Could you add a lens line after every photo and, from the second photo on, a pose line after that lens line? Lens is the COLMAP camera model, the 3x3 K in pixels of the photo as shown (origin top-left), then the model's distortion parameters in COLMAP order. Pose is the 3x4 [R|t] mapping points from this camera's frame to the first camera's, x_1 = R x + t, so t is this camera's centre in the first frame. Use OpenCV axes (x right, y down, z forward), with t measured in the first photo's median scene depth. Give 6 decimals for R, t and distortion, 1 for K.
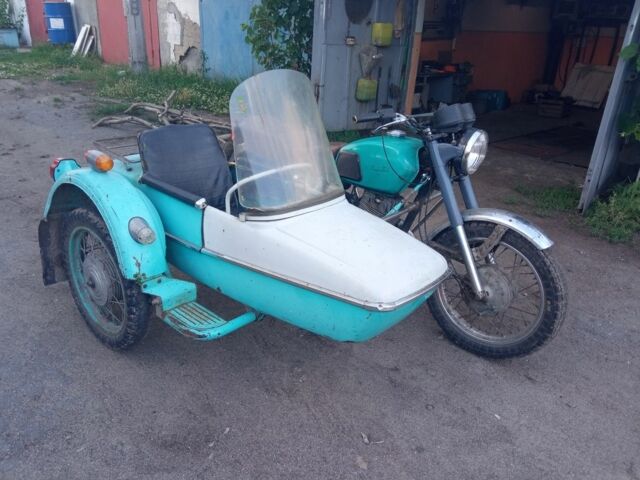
lens RADIAL K [[522.9, 0, 317.1], [0, 522.9, 238.6], [0, 0, 1]] dist [0.044912, -0.060364]
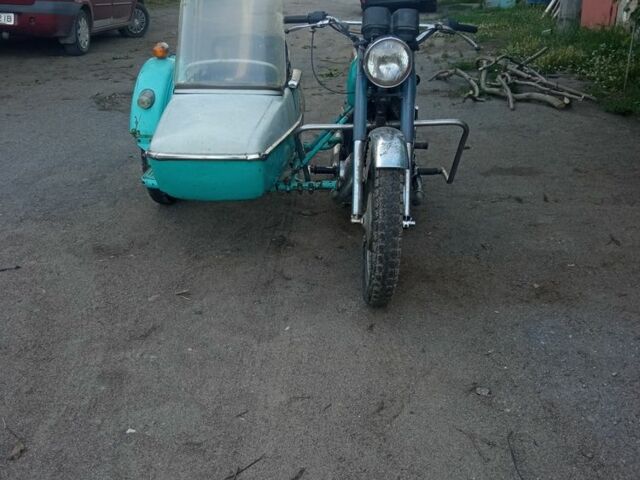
lens RADIAL K [[694.9, 0, 314.4], [0, 694.9, 236.0], [0, 0, 1]] dist [0.048091, 0.000000]
pose [[0.638160, 0.230206, -0.734681, 1.204834], [-0.268909, 0.960799, 0.067478, 0.077801], [0.721415, 0.154501, 0.675048, 0.159030]]
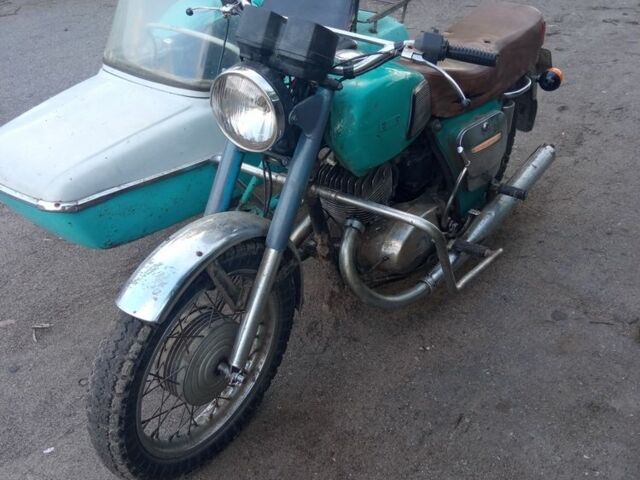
lens RADIAL K [[694.9, 0, 317.5], [0, 694.9, 237.5], [0, 0, 1]] dist [0.048091, 0.000000]
pose [[0.095736, 0.497043, -0.862429, 0.979366], [-0.388205, 0.816446, 0.427448, -0.391344], [0.916587, 0.293877, 0.271118, 0.952692]]
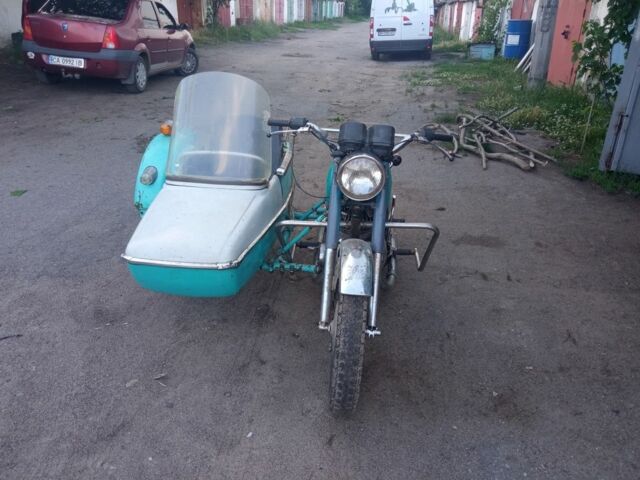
lens RADIAL K [[522.9, 0, 316.3], [0, 522.9, 240.3], [0, 0, 1]] dist [0.044912, -0.060364]
pose [[0.605586, 0.292564, -0.740048, 0.993012], [-0.311848, 0.942833, 0.117544, -0.149179], [0.732131, 0.159599, 0.662202, 0.372173]]
